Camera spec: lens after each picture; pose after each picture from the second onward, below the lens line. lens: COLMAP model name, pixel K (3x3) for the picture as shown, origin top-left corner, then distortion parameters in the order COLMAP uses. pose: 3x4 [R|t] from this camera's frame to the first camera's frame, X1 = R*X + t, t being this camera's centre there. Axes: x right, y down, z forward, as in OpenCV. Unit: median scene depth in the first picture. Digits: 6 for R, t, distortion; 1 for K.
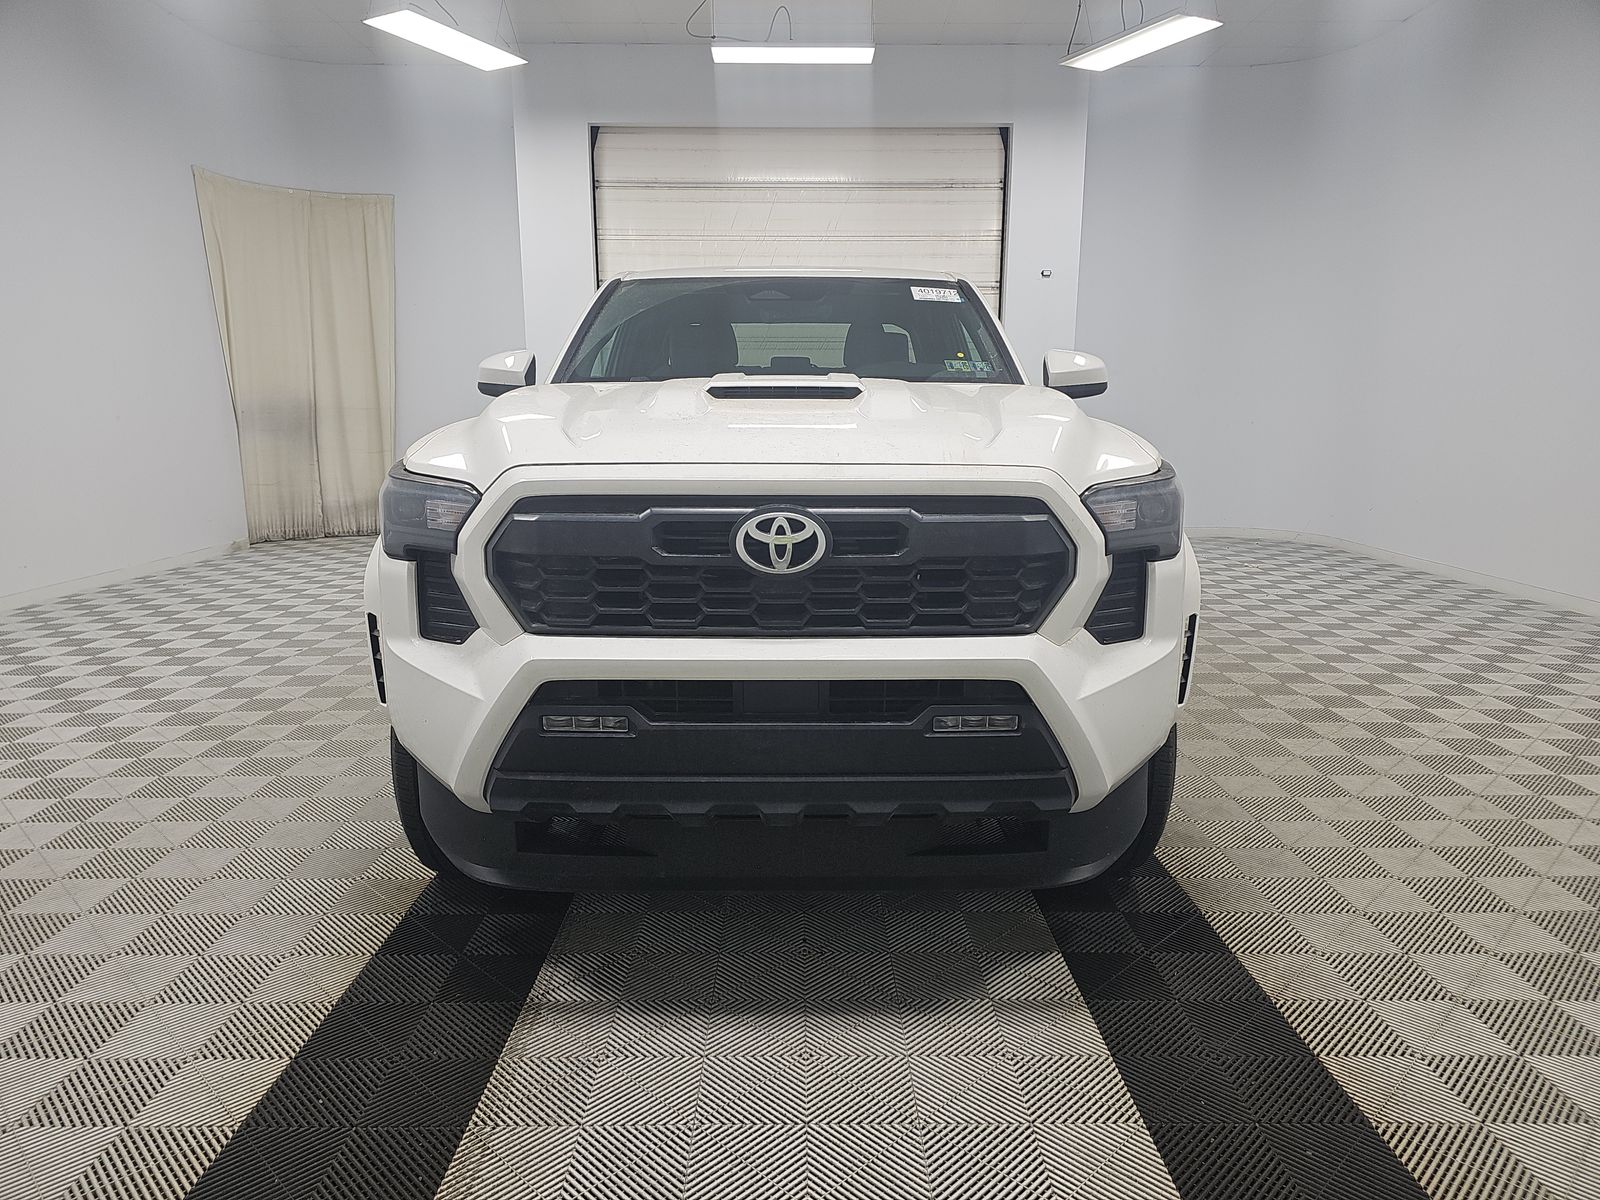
lens RADIAL K [[1057.6, 0, 802.6], [0, 1057.6, 595.4], [0, 0, 1]] dist [0.059299, -0.052608]
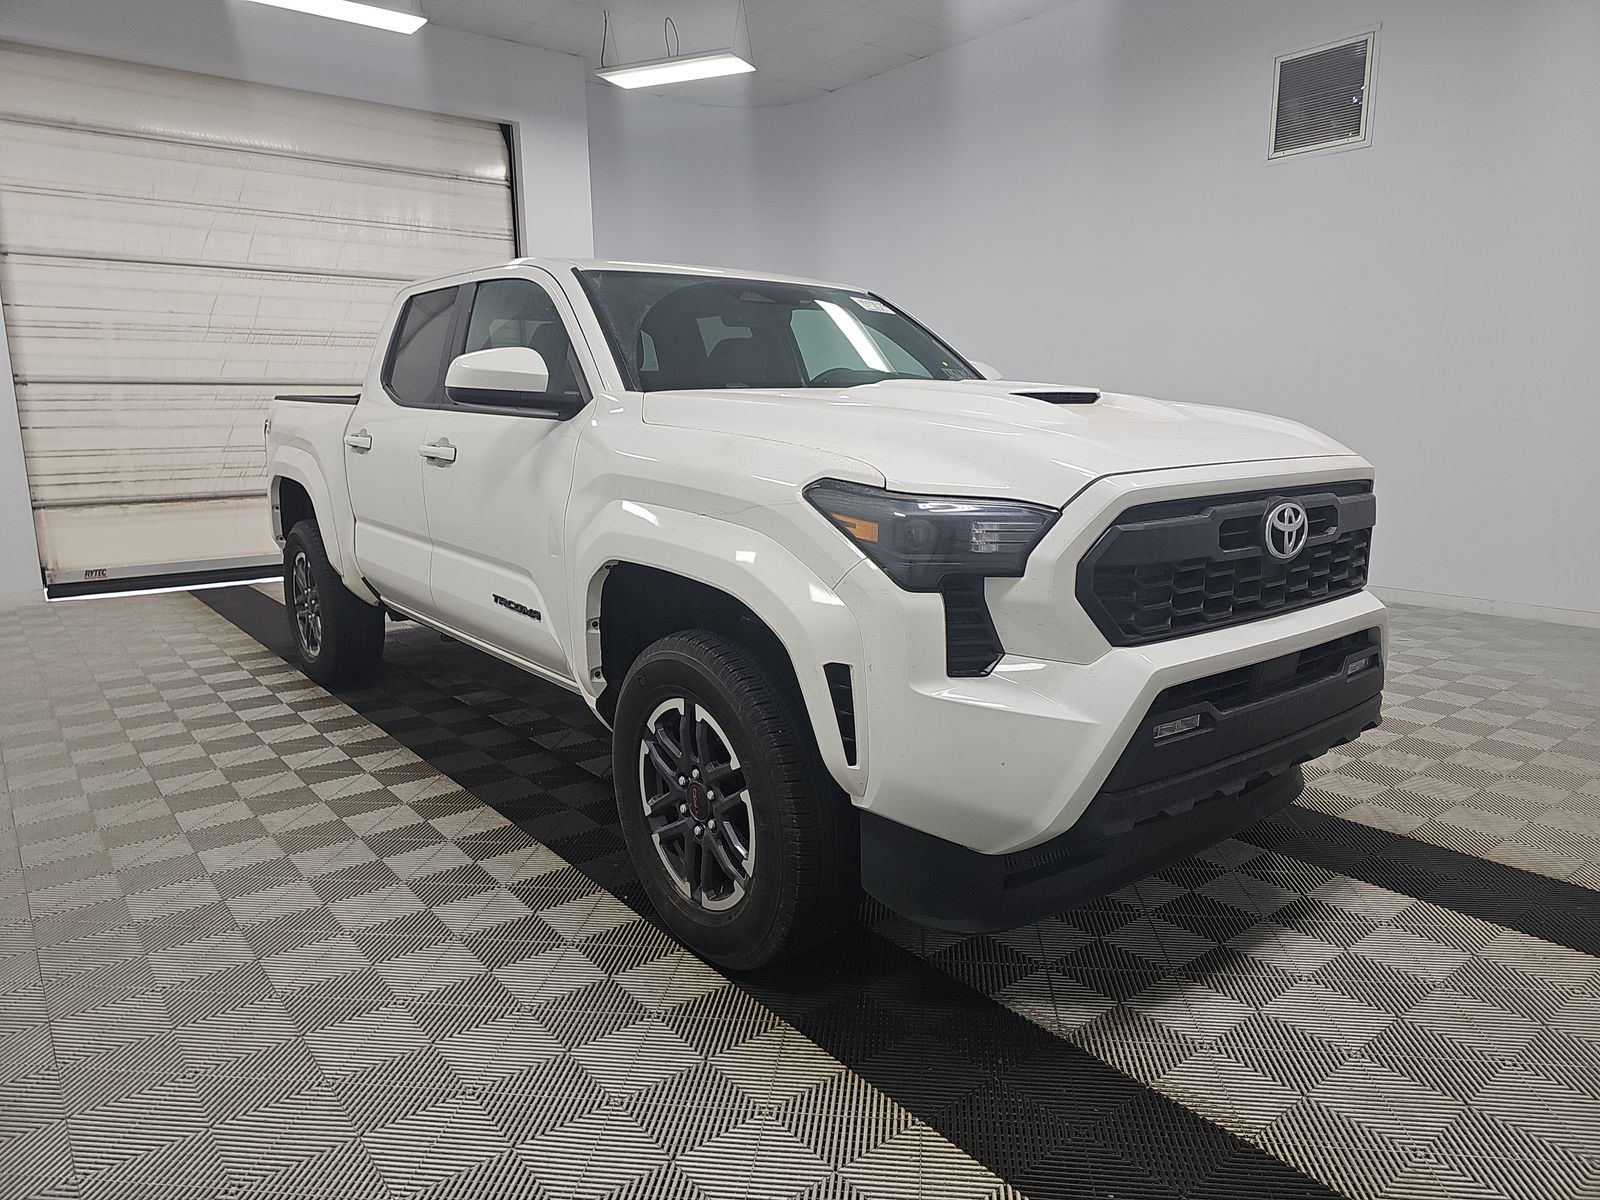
lens RADIAL K [[1057.6, 0, 802.6], [0, 1057.6, 595.4], [0, 0, 1]] dist [0.059299, -0.052608]
pose [[0.781544, -0.118042, 0.612581, -1.006296], [0.121301, 0.991949, 0.036386, -0.076360], [-0.611944, 0.045870, 0.789570, 0.381457]]
